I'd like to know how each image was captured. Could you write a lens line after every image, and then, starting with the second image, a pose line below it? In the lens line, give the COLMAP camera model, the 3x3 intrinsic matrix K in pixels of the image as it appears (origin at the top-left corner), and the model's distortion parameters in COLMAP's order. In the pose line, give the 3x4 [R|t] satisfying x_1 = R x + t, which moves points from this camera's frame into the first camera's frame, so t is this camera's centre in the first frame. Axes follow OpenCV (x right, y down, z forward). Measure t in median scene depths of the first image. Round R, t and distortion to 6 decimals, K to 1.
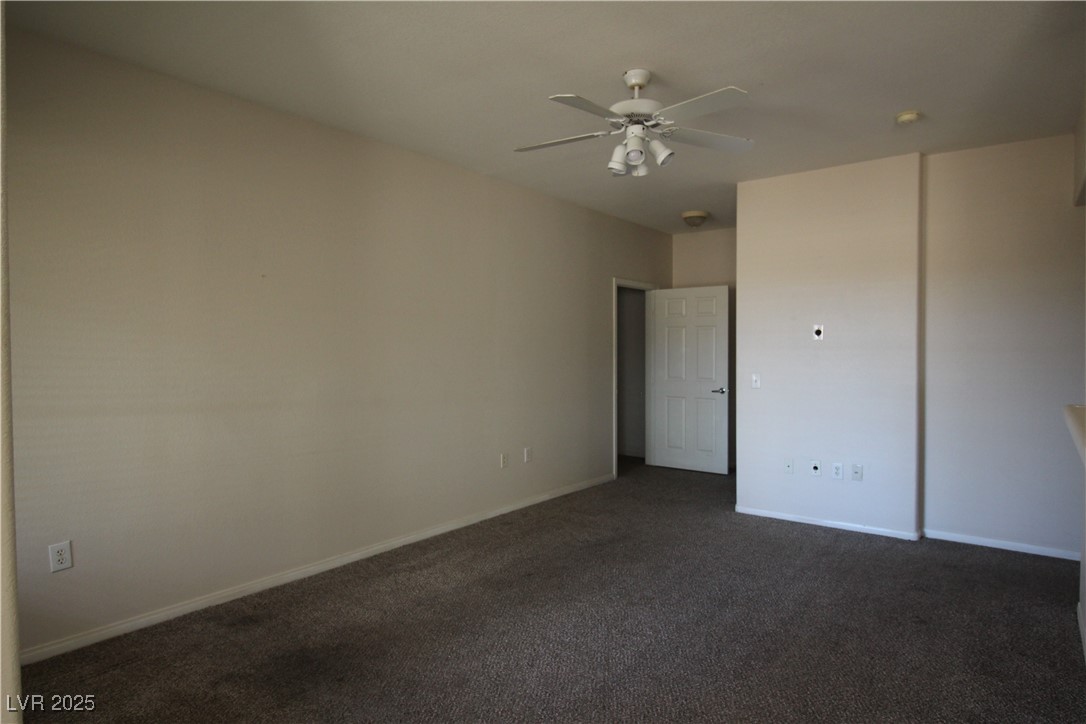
lens RADIAL K [[643.9, 0, 547.9], [0, 643.9, 362.4], [0, 0, 1]] dist [0.009781, -0.014493]
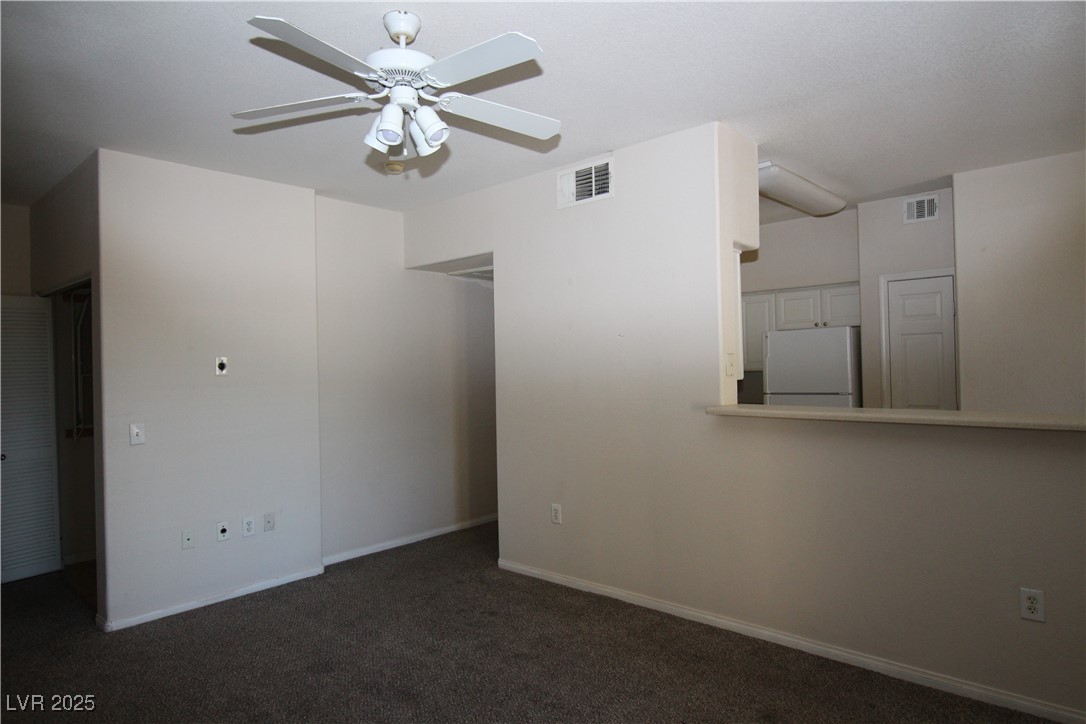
lens RADIAL K [[643.9, 0, 547.9], [0, 643.9, 362.4], [0, 0, 1]] dist [0.009781, -0.014493]
pose [[0.059261, 0.007117, 0.998217, -0.396977], [0.042530, 0.999049, -0.009648, -0.026662], [-0.997336, 0.043026, 0.058902, 0.542636]]
